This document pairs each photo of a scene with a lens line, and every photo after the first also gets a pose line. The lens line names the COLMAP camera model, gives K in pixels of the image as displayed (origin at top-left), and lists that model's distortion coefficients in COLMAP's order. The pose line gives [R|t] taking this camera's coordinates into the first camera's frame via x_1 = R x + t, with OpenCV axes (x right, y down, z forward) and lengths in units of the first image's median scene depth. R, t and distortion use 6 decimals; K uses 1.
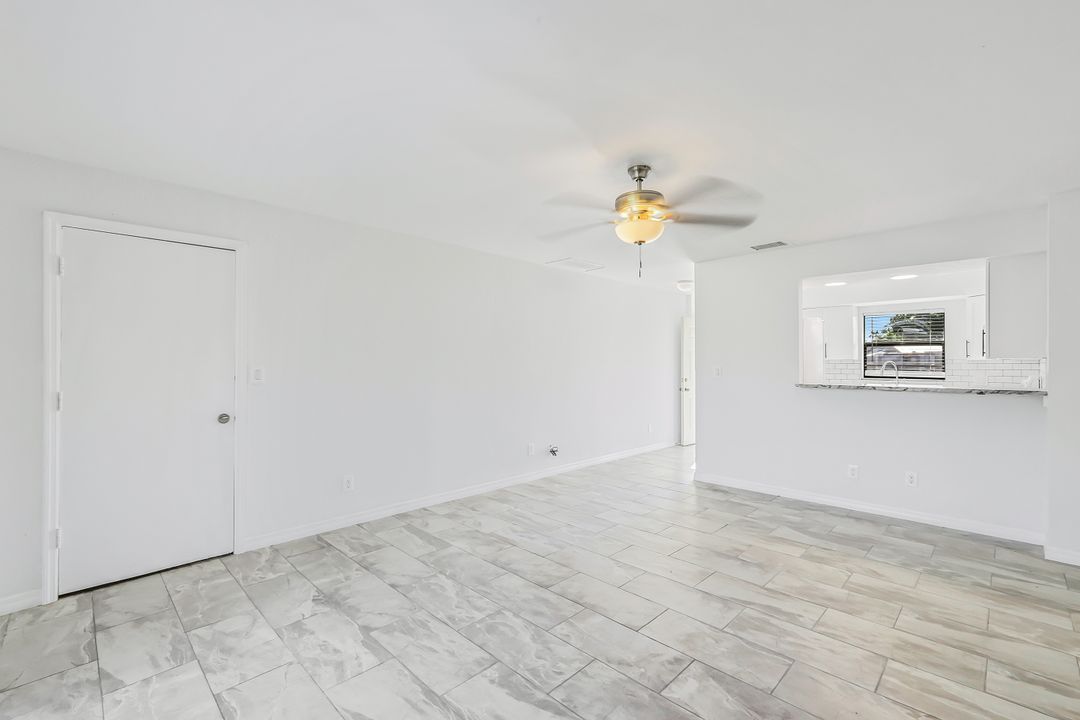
lens RADIAL K [[473.4, 0, 545.3], [0, 473.4, 366.8], [0, 0, 1]] dist [0.003486, 0.000440]
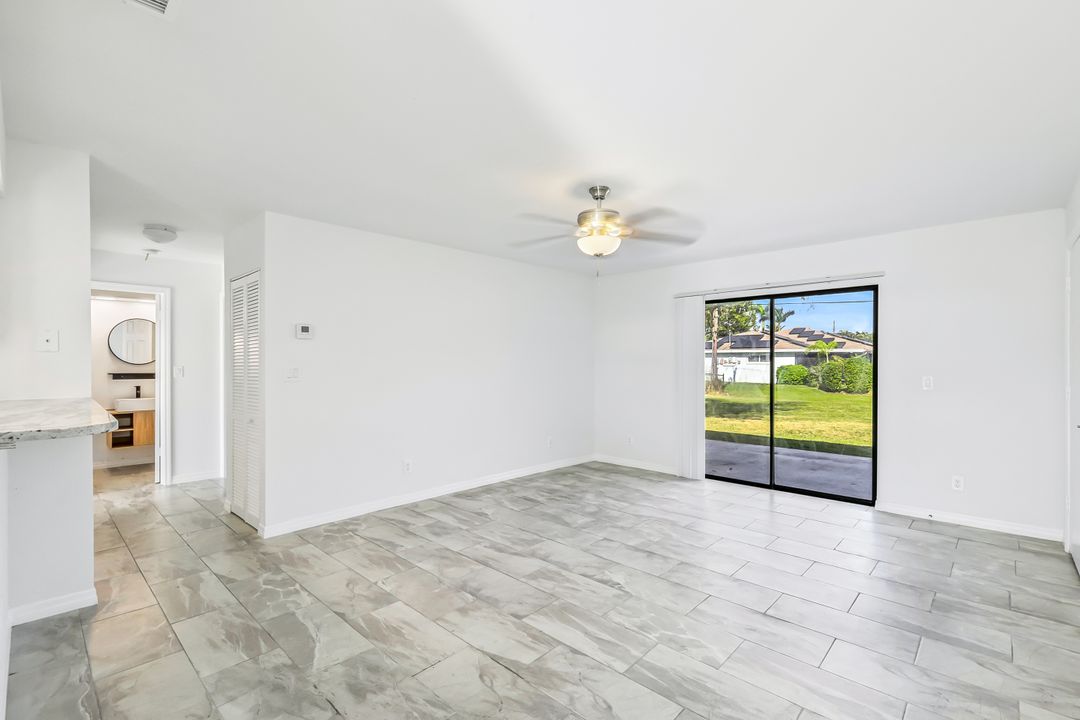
lens RADIAL K [[478.6, 0, 541.7], [0, 478.6, 359.9], [0, 0, 1]] dist [0.003523, 0.000201]
pose [[-0.999854, -0.000136, -0.017098, 0.342324], [-0.000215, 0.999989, 0.004612, -0.018203], [0.017097, 0.004615, -0.999843, 2.048516]]
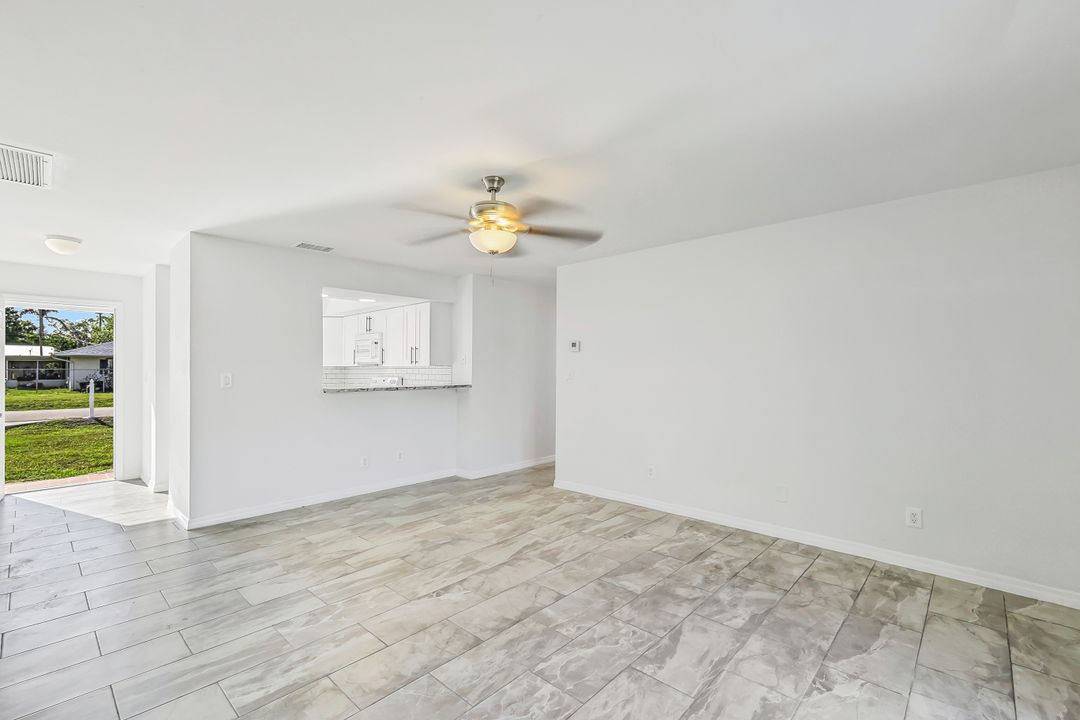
lens RADIAL K [[473.4, 0, 545.3], [0, 473.4, 366.8], [0, 0, 1]] dist [0.003486, 0.000440]
pose [[-0.038036, 0.002779, 0.999273, -0.797441], [0.009064, 0.999956, -0.002436, -0.008254], [-0.999235, 0.008965, -0.038059, 0.881758]]
